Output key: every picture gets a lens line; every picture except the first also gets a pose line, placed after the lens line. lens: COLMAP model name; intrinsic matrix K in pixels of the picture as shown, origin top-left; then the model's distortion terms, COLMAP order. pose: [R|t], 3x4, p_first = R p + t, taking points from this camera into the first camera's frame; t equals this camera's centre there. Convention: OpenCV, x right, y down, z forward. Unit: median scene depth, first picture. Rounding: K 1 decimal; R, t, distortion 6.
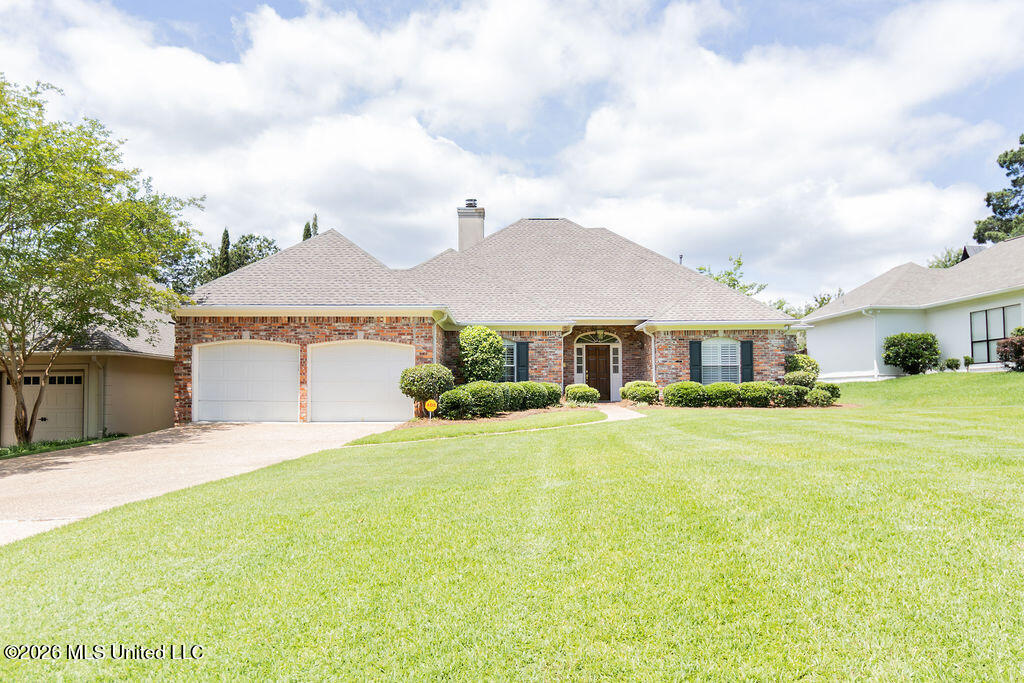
lens RADIAL K [[671.7, 0, 512.0], [0, 671.7, 341.5], [0, 0, 1]] dist [-0.002130, -0.000069]
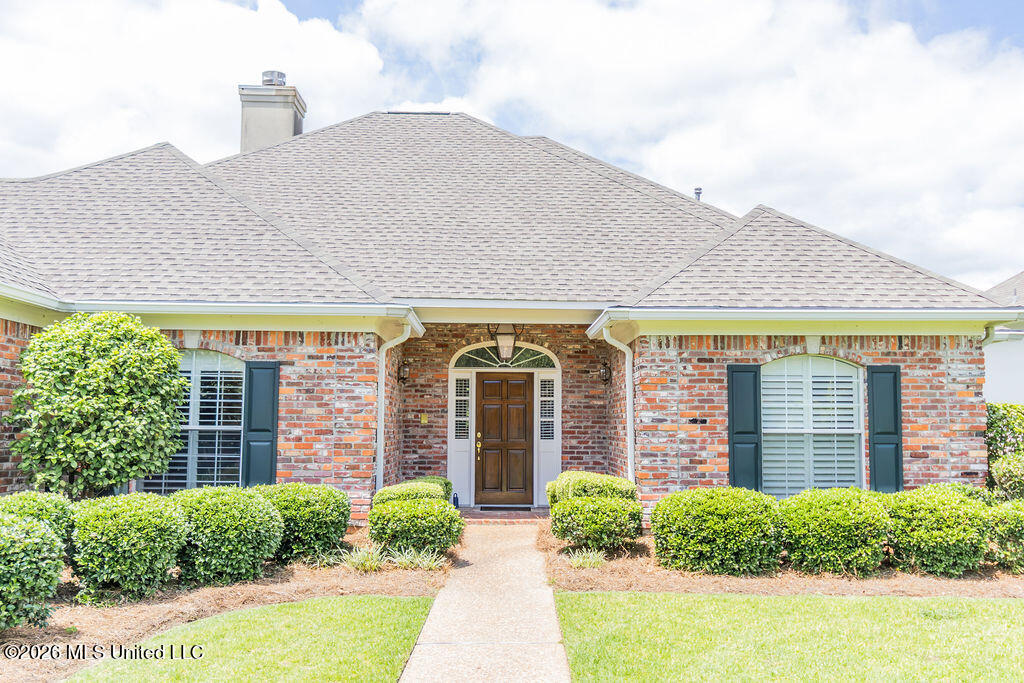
lens RADIAL K [[854.9, 0, 512.0], [0, 854.9, 341.5], [0, 0, 1]] dist [0.003452, -0.000477]
pose [[0.999000, 0.012962, 0.042779, 0.127953], [-0.011738, 0.999518, -0.028740, 0.001378], [-0.043131, 0.028209, 0.998671, 0.542909]]
